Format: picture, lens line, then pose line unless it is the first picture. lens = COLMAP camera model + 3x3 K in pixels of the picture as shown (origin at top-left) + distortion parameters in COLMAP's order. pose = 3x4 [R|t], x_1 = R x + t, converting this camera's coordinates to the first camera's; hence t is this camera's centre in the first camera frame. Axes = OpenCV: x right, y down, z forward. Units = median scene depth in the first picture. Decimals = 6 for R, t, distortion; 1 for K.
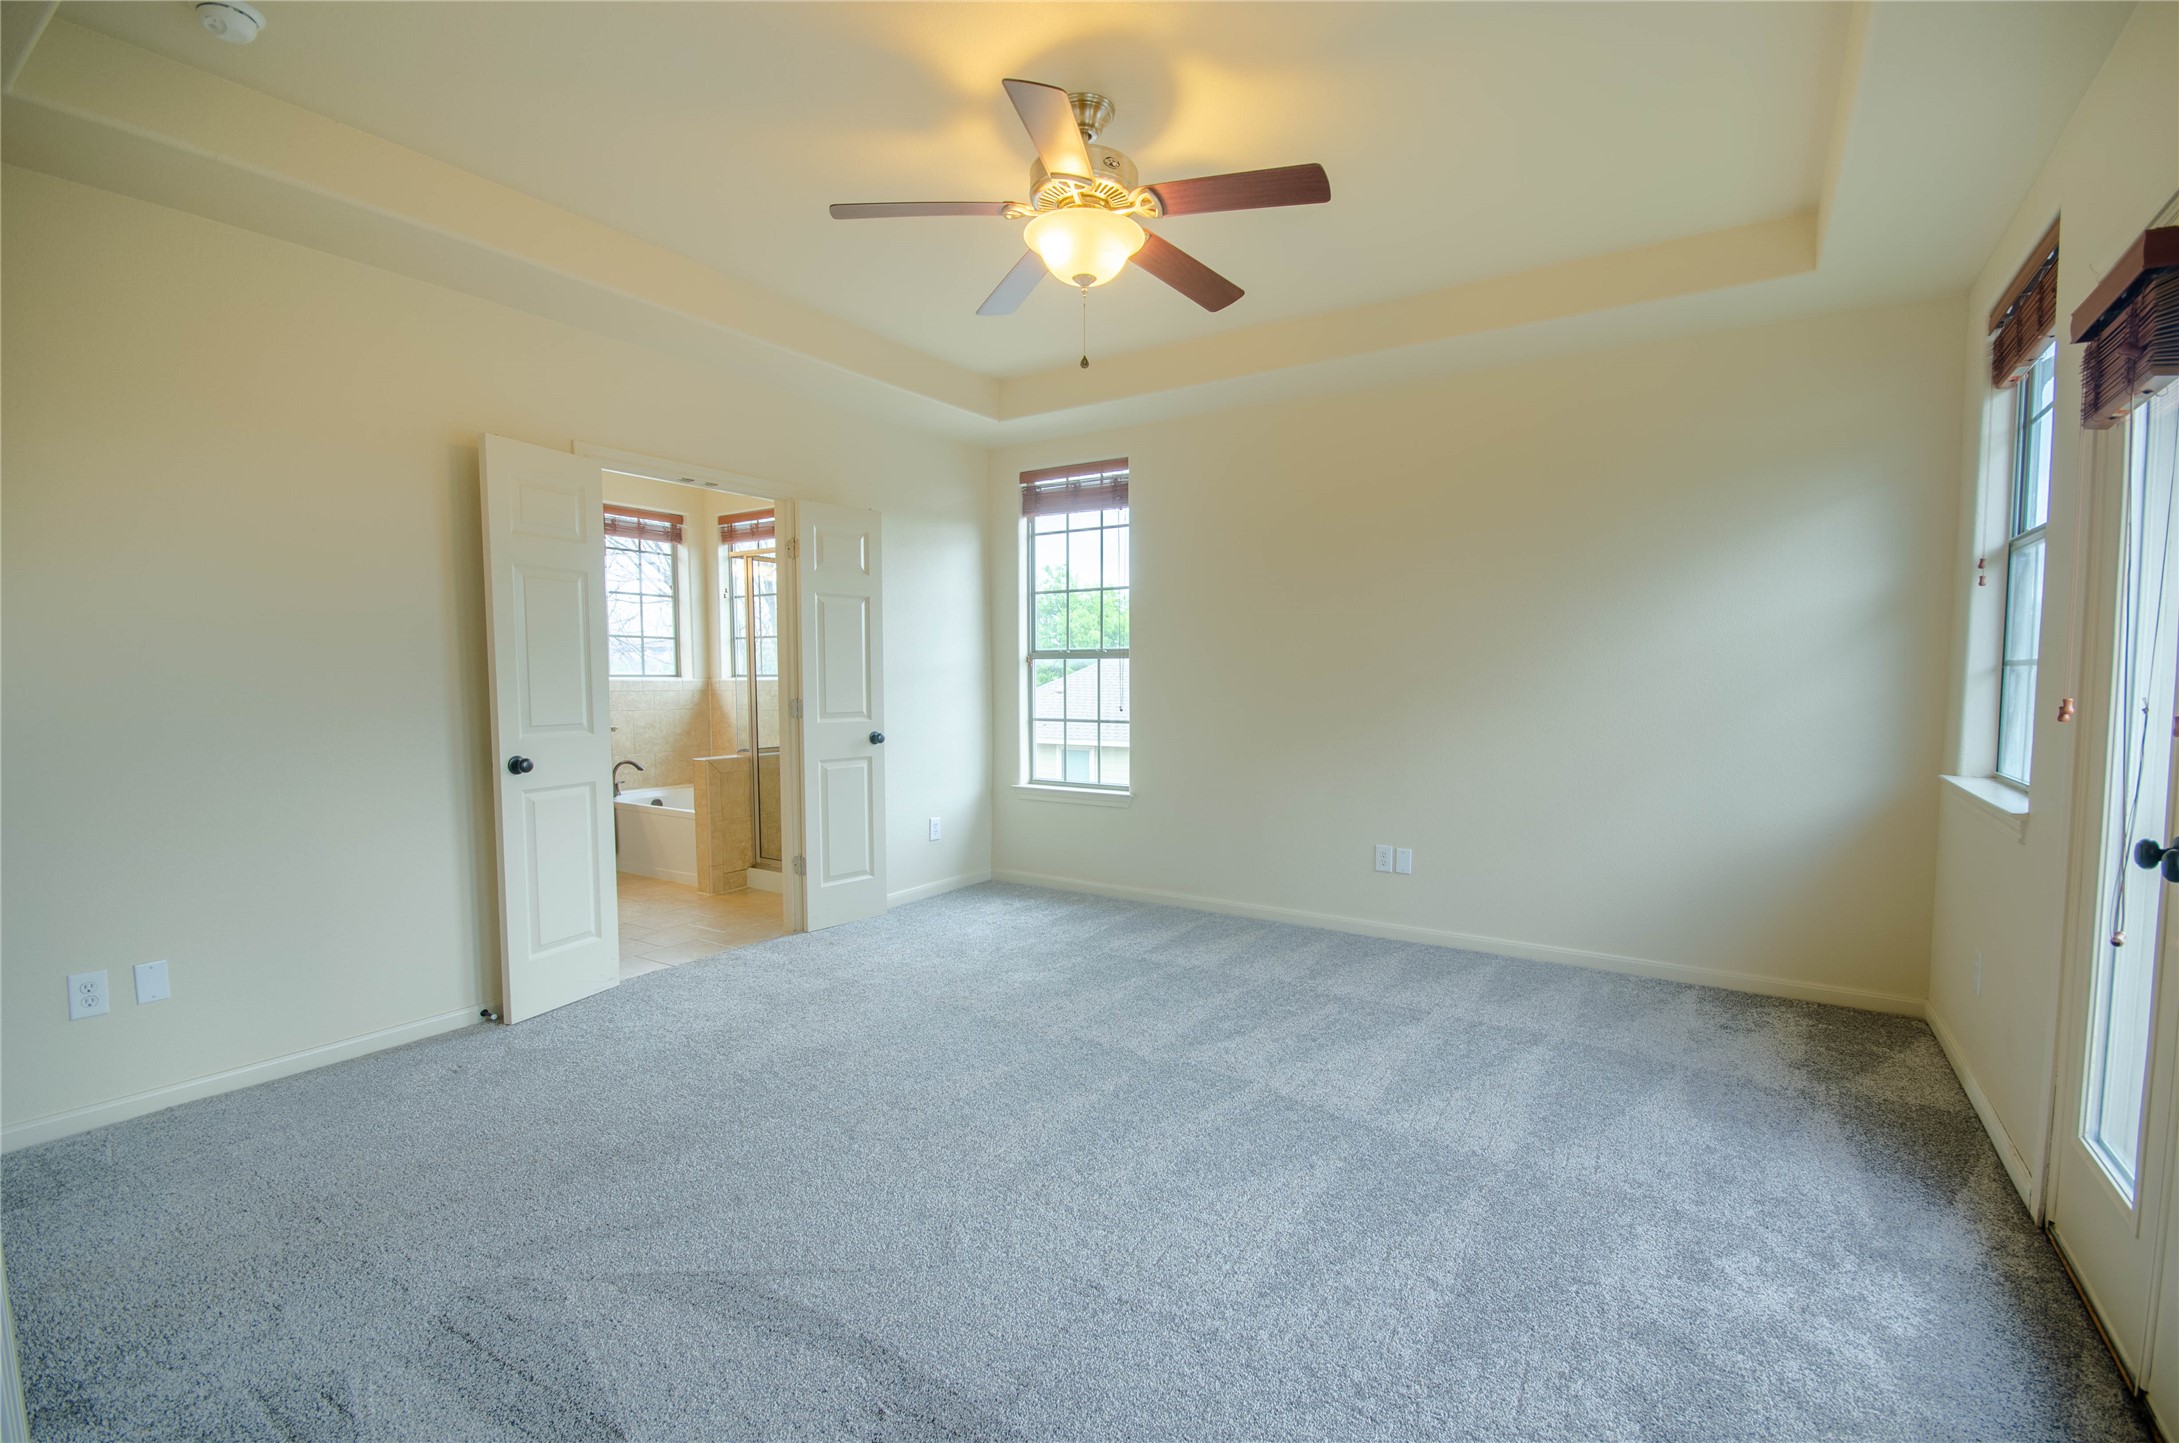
lens RADIAL K [[961.6, 0, 1125.9], [0, 961.6, 737.4], [0, 0, 1]] dist [0.027519, -0.020500]
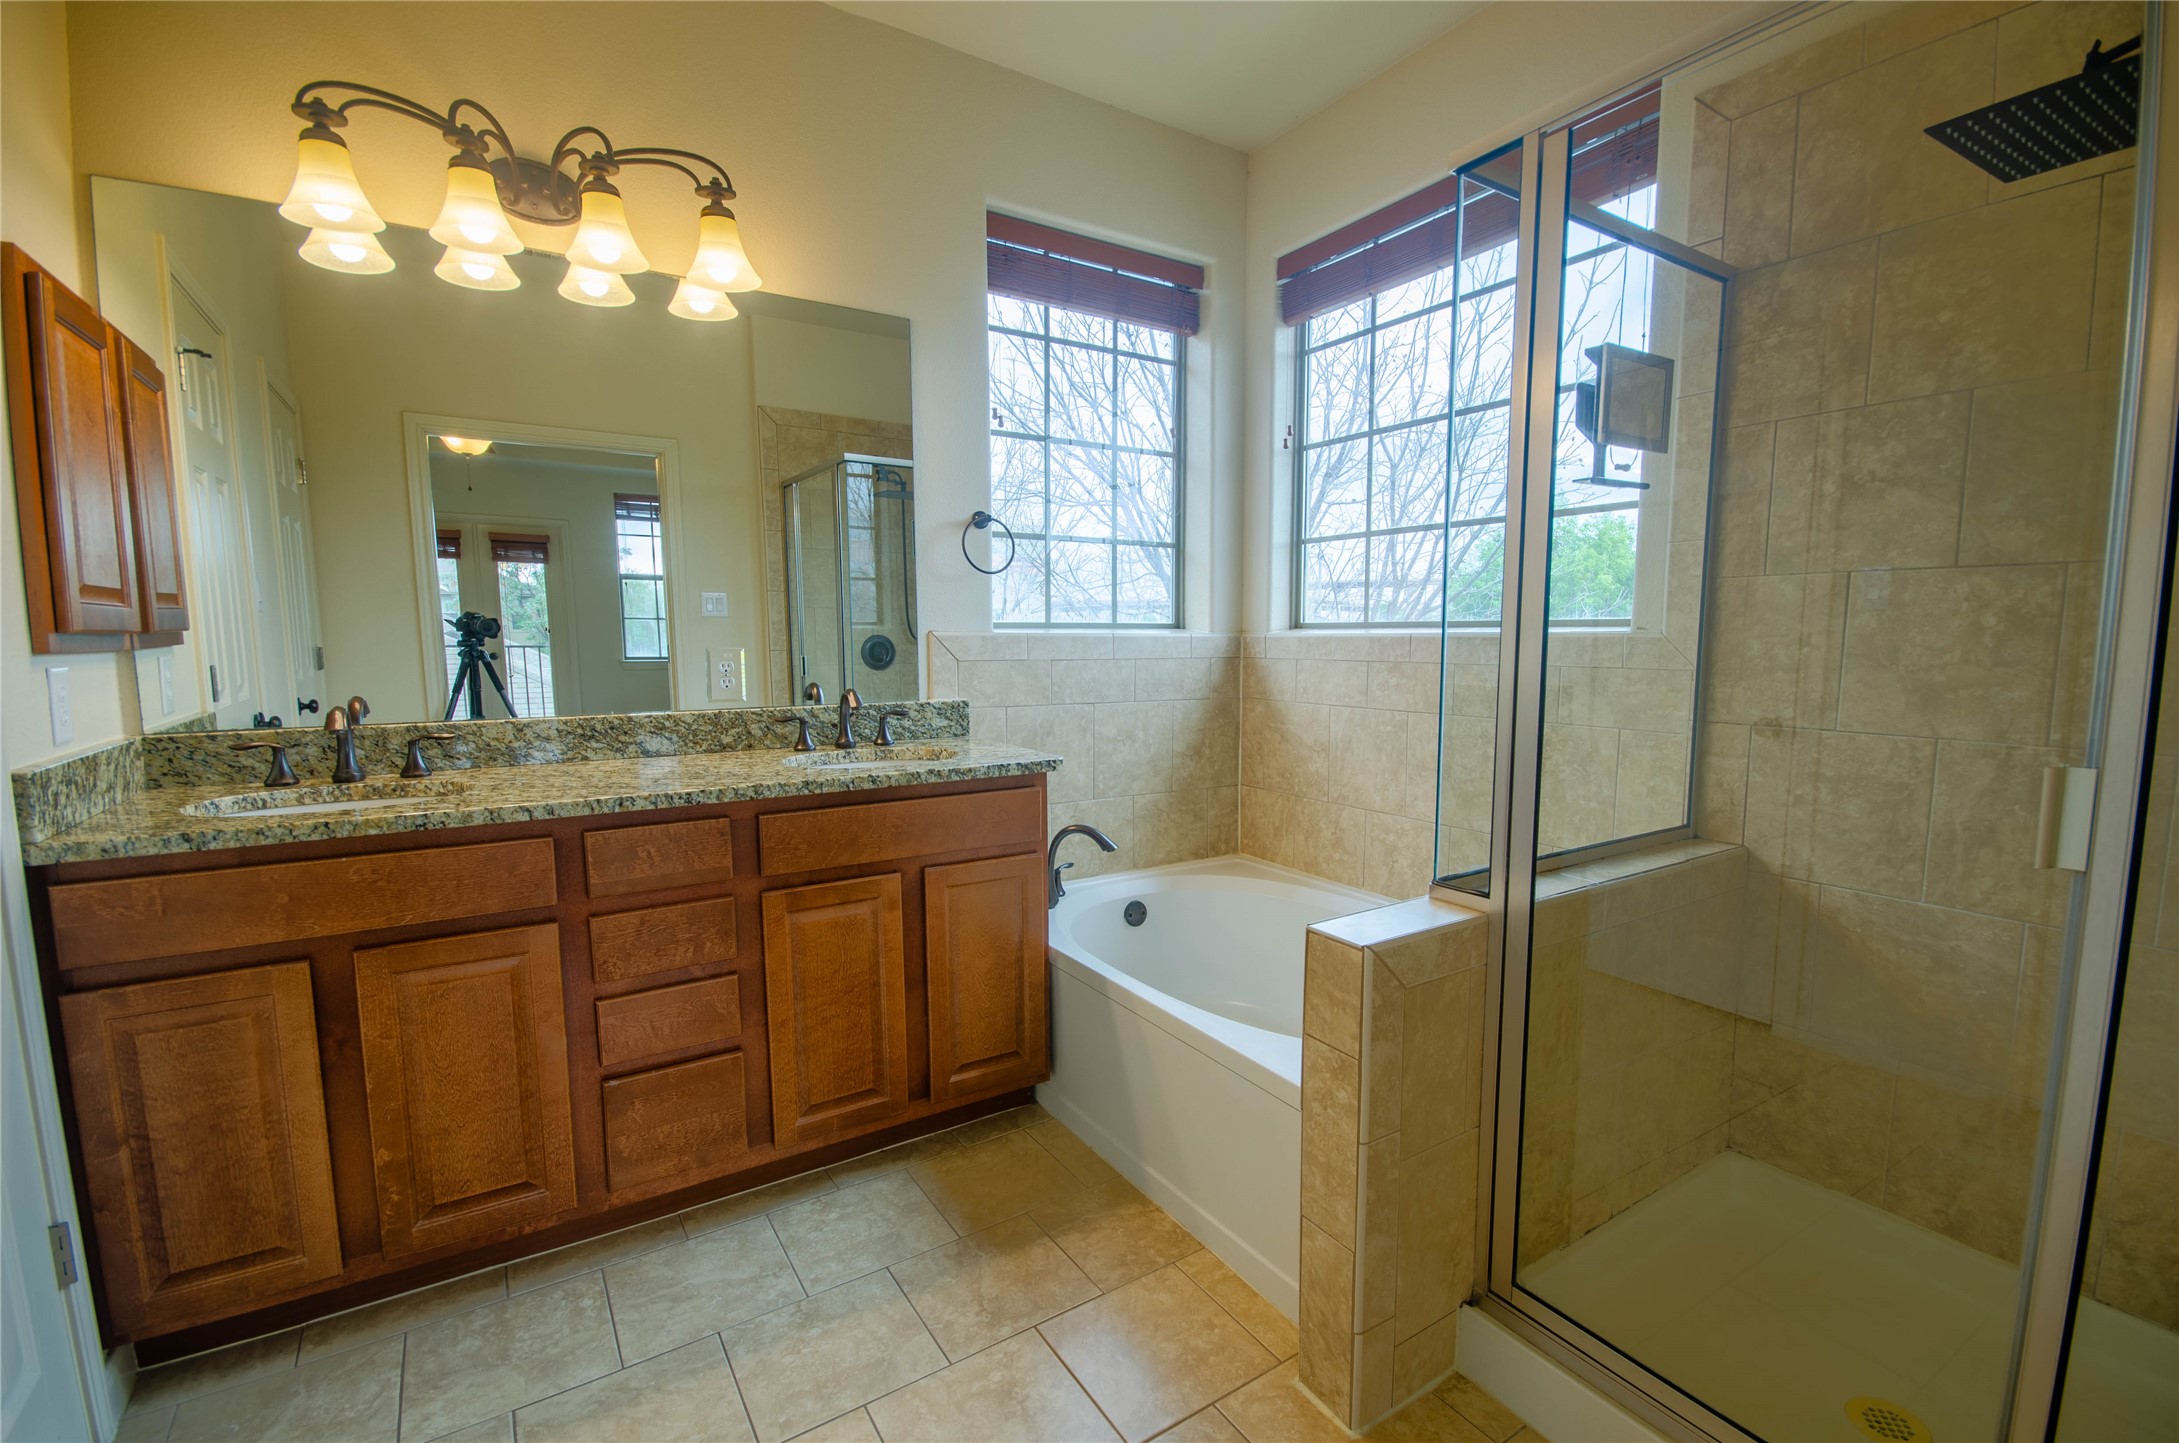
lens RADIAL K [[961.6, 0, 1125.9], [0, 961.6, 737.4], [0, 0, 1]] dist [0.027519, -0.020500]
pose [[0.913460, 0.045910, -0.404331, -0.305793], [-0.026702, 0.998236, 0.053021, -0.035113], [0.406052, -0.037636, 0.913075, 0.580122]]
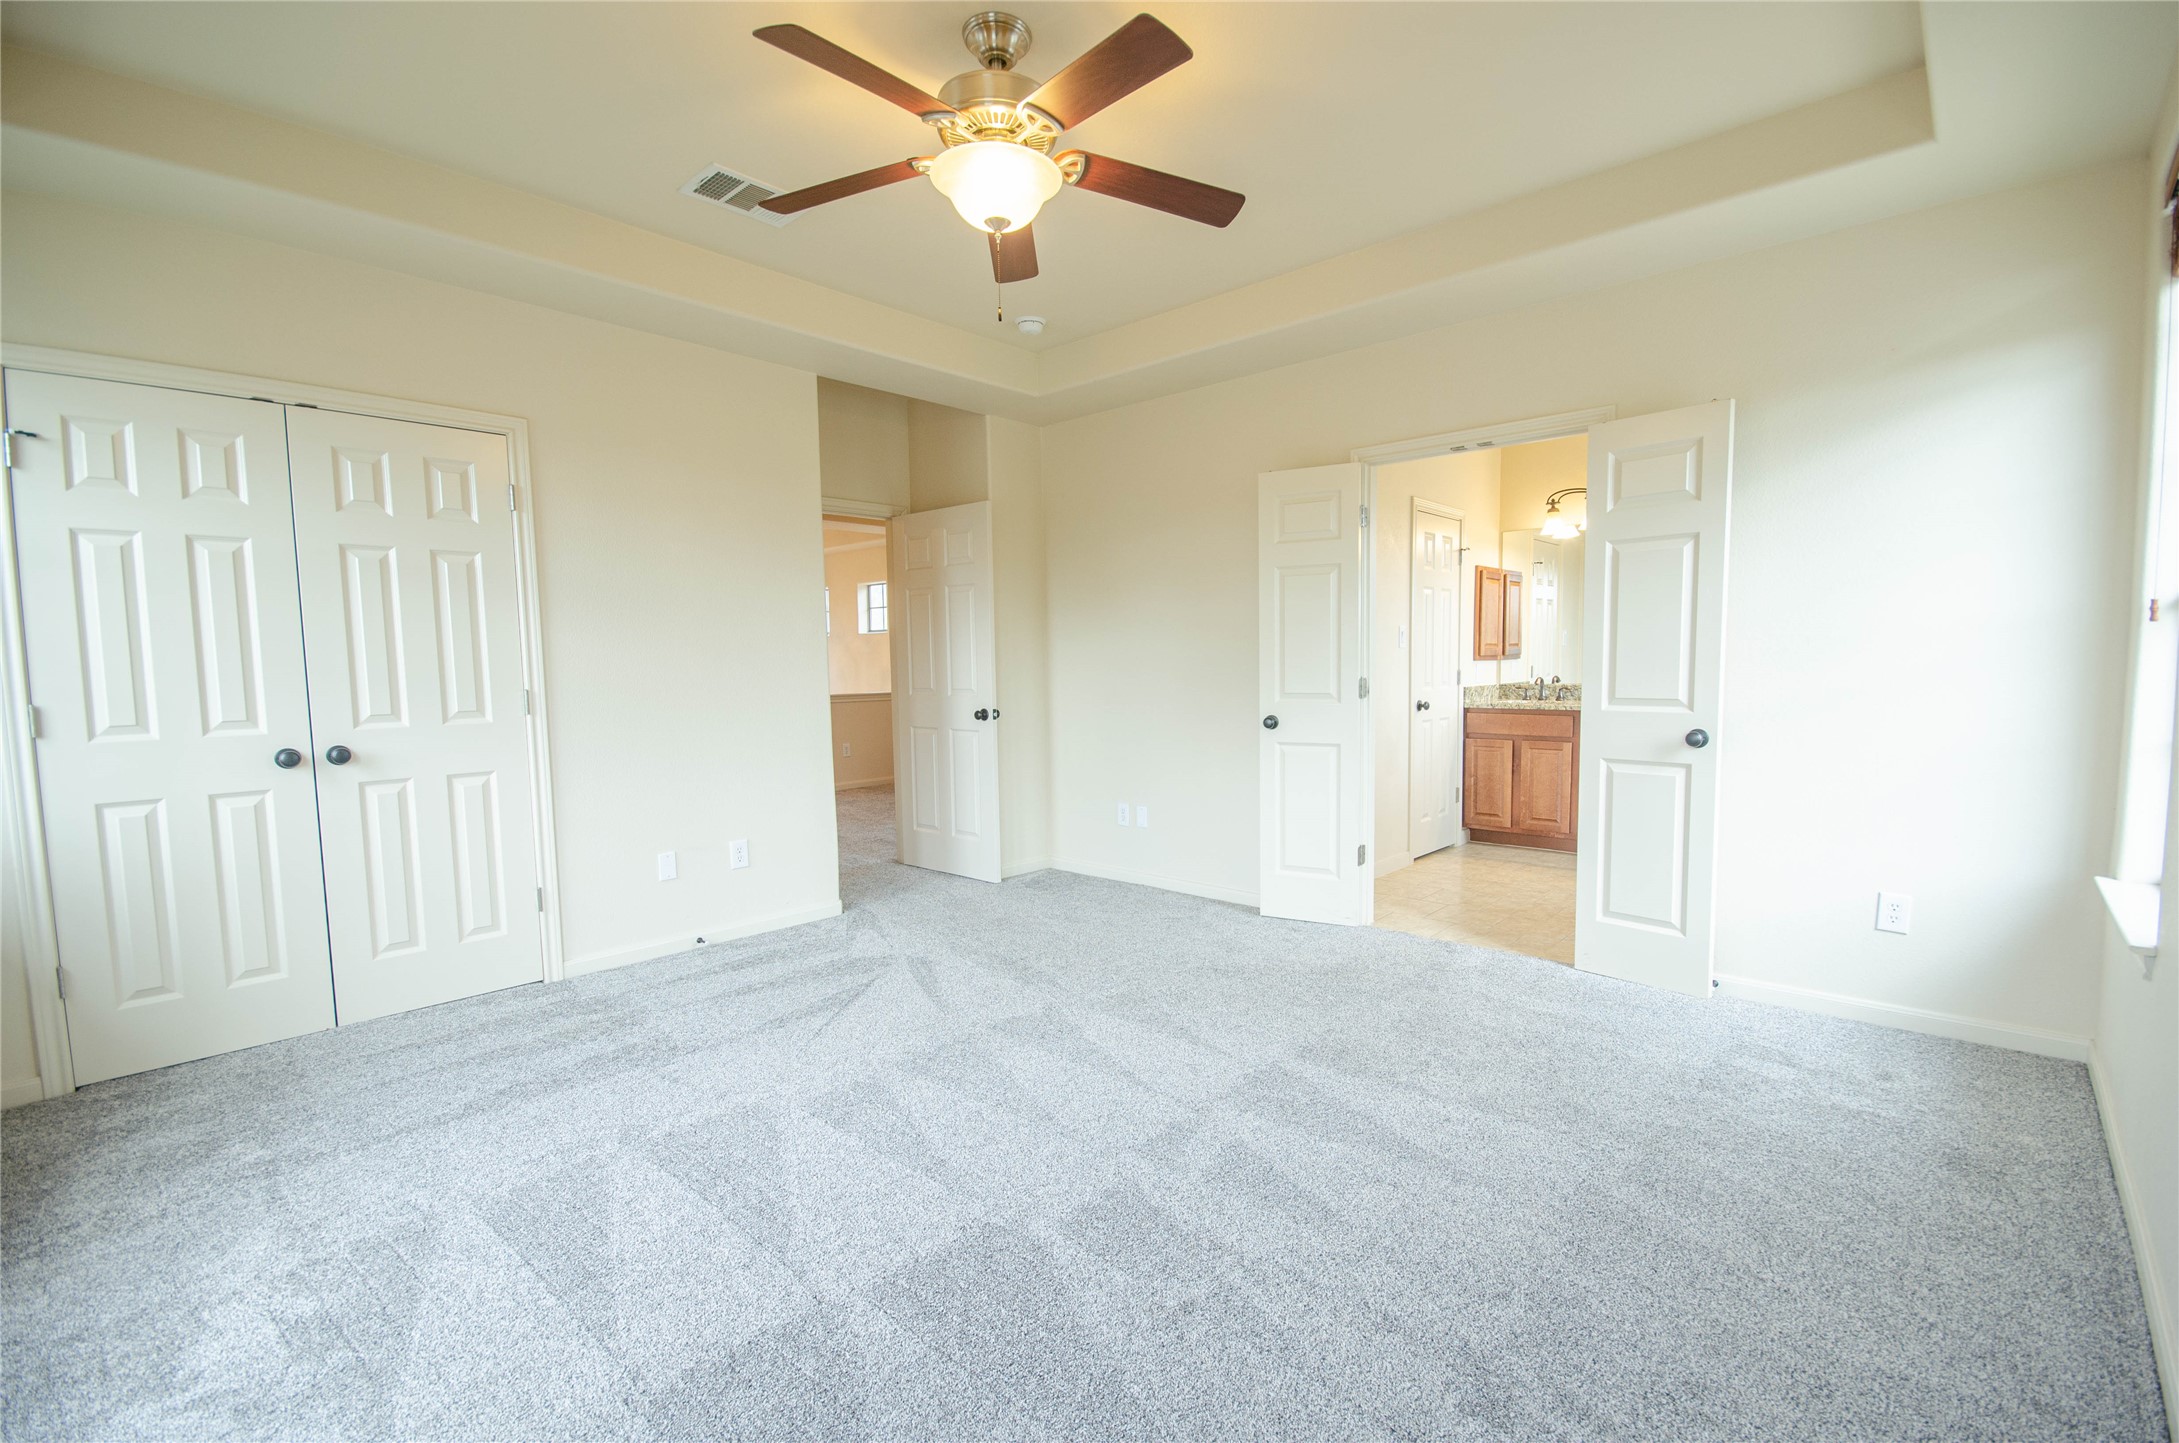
lens RADIAL K [[961.6, 0, 1125.9], [0, 961.6, 737.4], [0, 0, 1]] dist [0.027519, -0.020500]
pose [[-0.156627, 0.082518, -0.984205, 0.340607], [-0.050603, 0.994524, 0.091436, -0.030148], [0.986361, 0.064125, -0.151594, 0.496328]]
